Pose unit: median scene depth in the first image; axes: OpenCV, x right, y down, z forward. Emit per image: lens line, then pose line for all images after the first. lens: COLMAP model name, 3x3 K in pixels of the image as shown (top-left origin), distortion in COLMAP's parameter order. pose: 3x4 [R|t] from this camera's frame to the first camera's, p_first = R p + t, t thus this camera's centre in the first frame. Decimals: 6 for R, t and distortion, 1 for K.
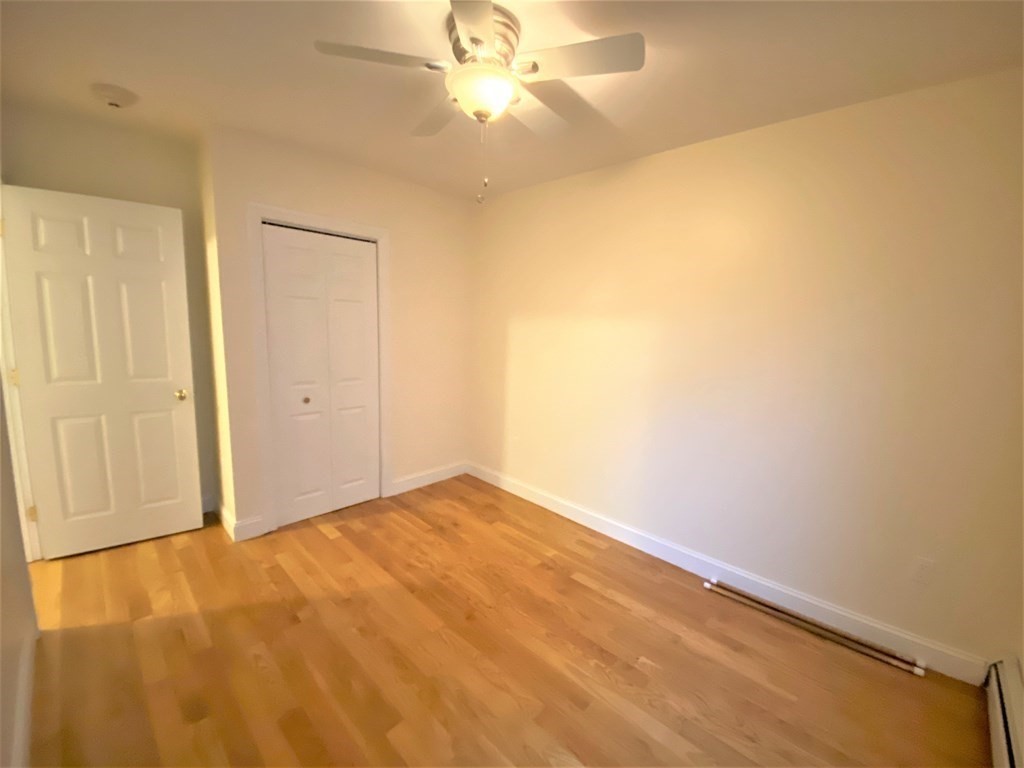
lens RADIAL K [[416.1, 0, 512.0], [0, 416.1, 384.0], [0, 0, 1]] dist [0.030384, -0.021786]
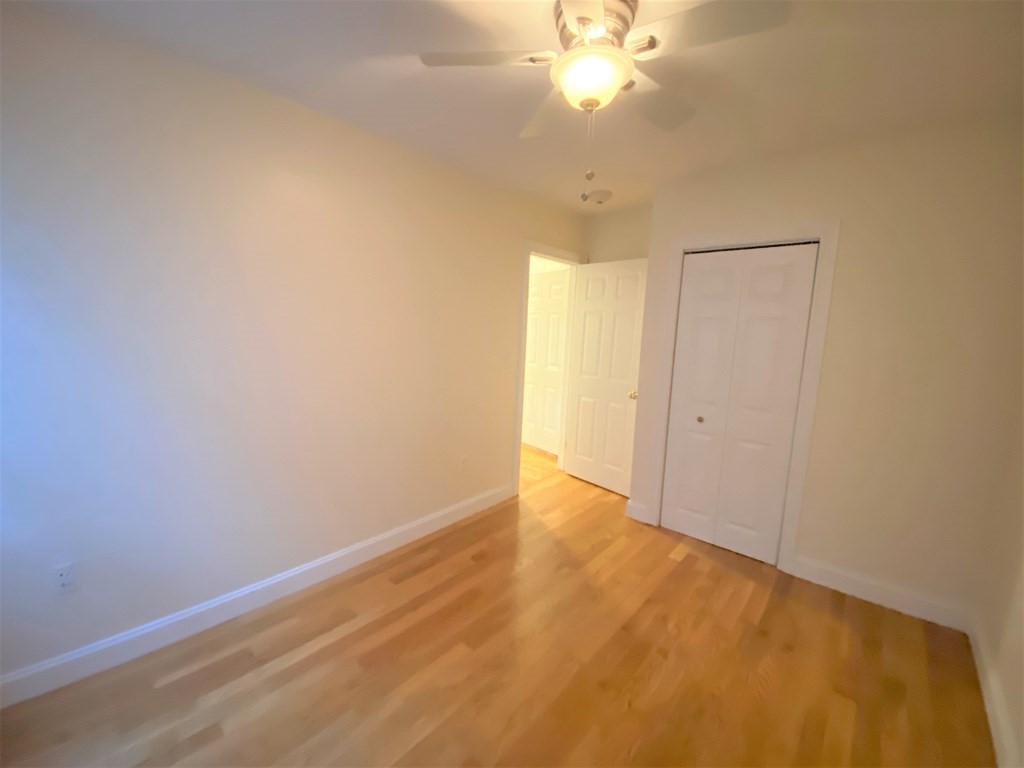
lens RADIAL K [[416.1, 0, 512.0], [0, 416.1, 384.0], [0, 0, 1]] dist [0.030384, -0.021786]
pose [[0.045421, 0.100438, -0.993906, 0.575730], [-0.175807, 0.980208, 0.091020, -0.067373], [0.983376, 0.170601, 0.062180, 0.574321]]
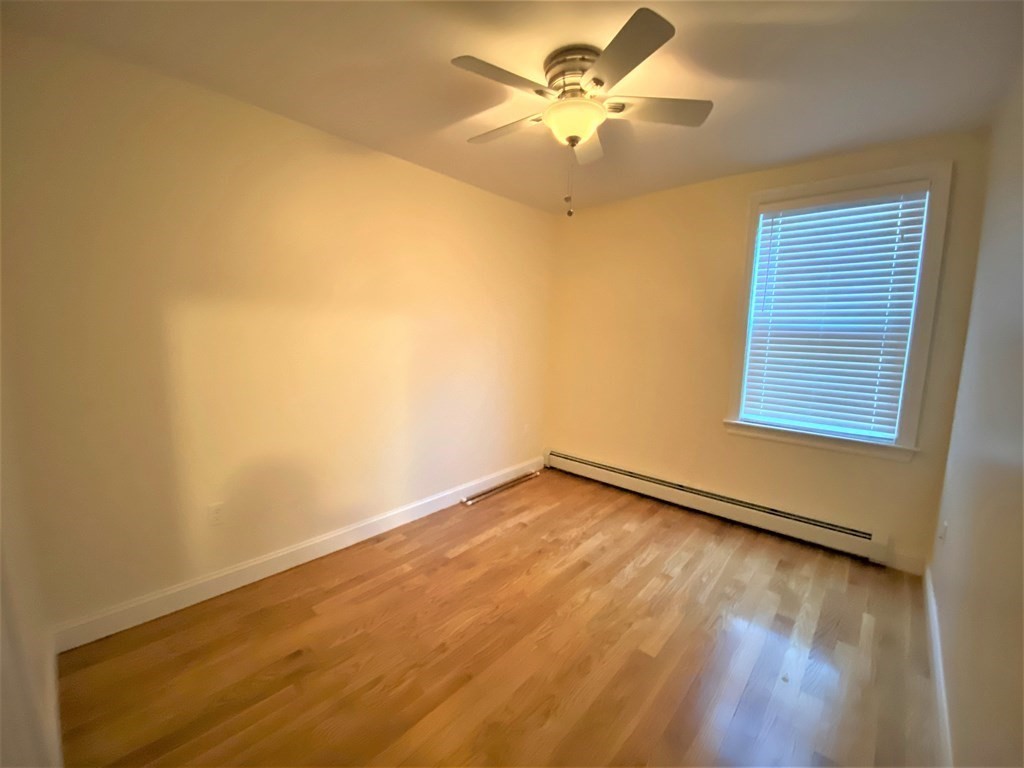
lens RADIAL K [[416.1, 0, 512.0], [0, 416.1, 384.0], [0, 0, 1]] dist [0.030384, -0.021786]
pose [[-0.036456, -0.169168, 0.984913, -0.839196], [0.124200, 0.977160, 0.172433, -0.132745], [-0.991587, 0.128612, -0.014613, 0.814845]]
